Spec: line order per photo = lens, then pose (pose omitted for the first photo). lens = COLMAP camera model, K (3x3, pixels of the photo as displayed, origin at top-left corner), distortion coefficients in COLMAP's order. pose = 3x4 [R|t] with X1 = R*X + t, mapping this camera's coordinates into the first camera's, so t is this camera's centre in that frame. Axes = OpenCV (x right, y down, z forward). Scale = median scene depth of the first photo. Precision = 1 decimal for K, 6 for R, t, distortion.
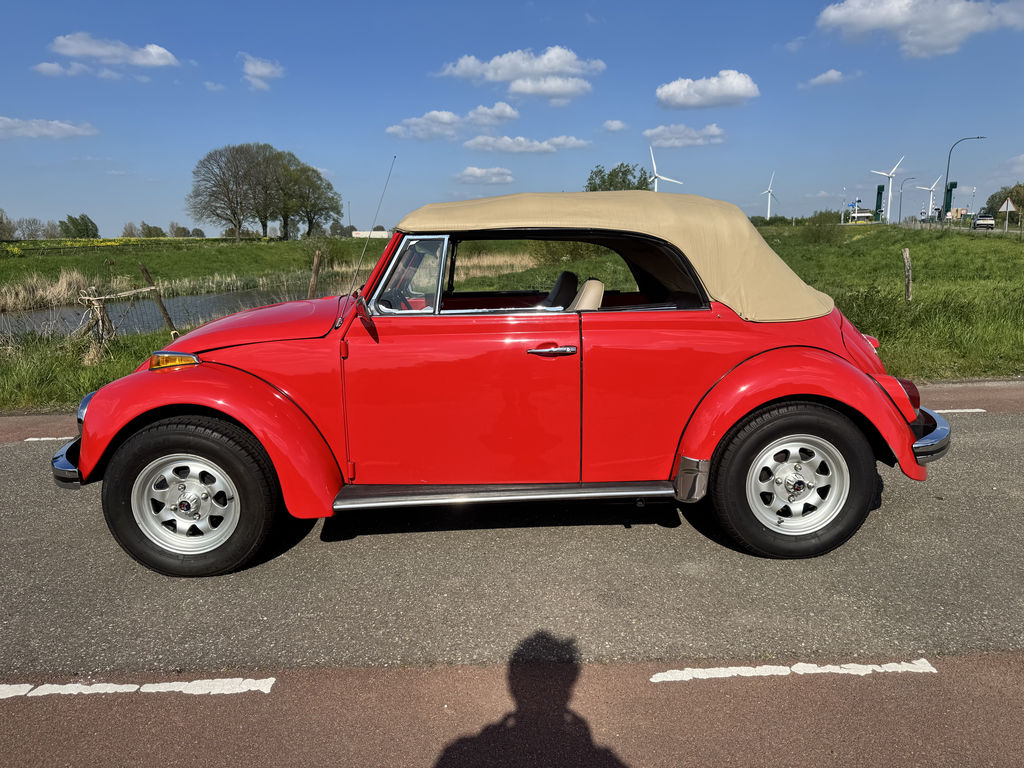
lens RADIAL K [[722.7, 0, 509.3], [0, 722.7, 391.9], [0, 0, 1]] dist [0.018160, -0.025827]
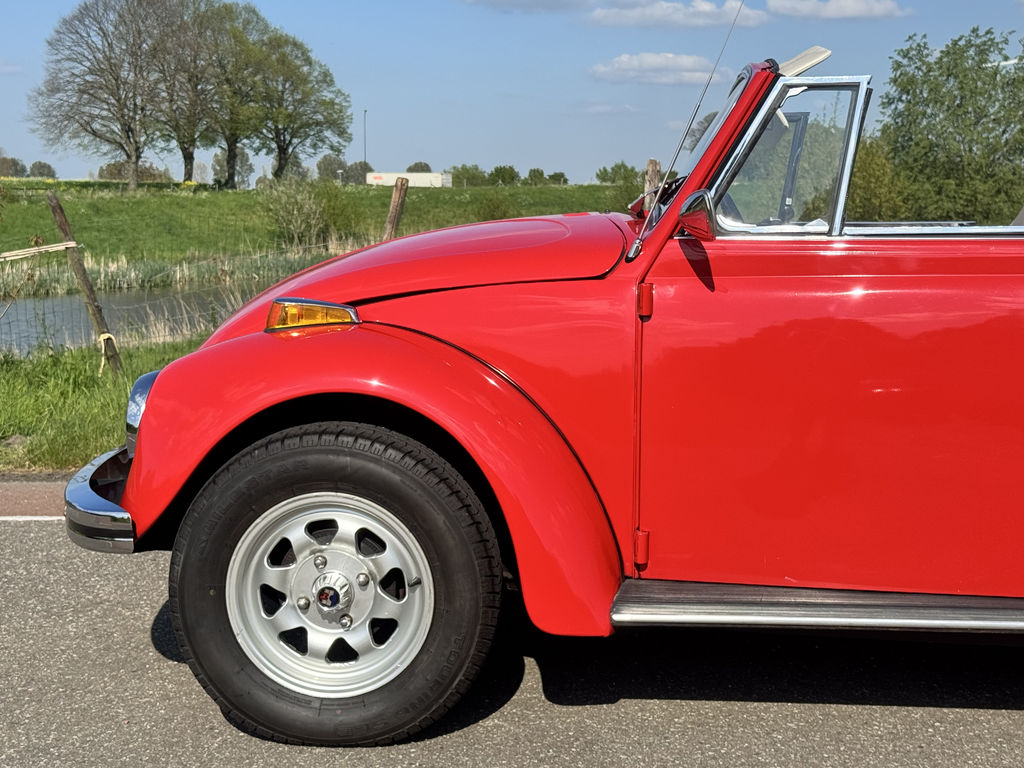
lens RADIAL K [[1610.9, 0, 491.7], [0, 1610.9, 379.9], [0, 0, 1]] dist [0.094231, 0.000000]
pose [[0.991398, 0.032526, -0.126779, -0.097926], [-0.044285, 0.994859, -0.091069, 0.052564], [0.123165, 0.095900, 0.987742, -0.058605]]
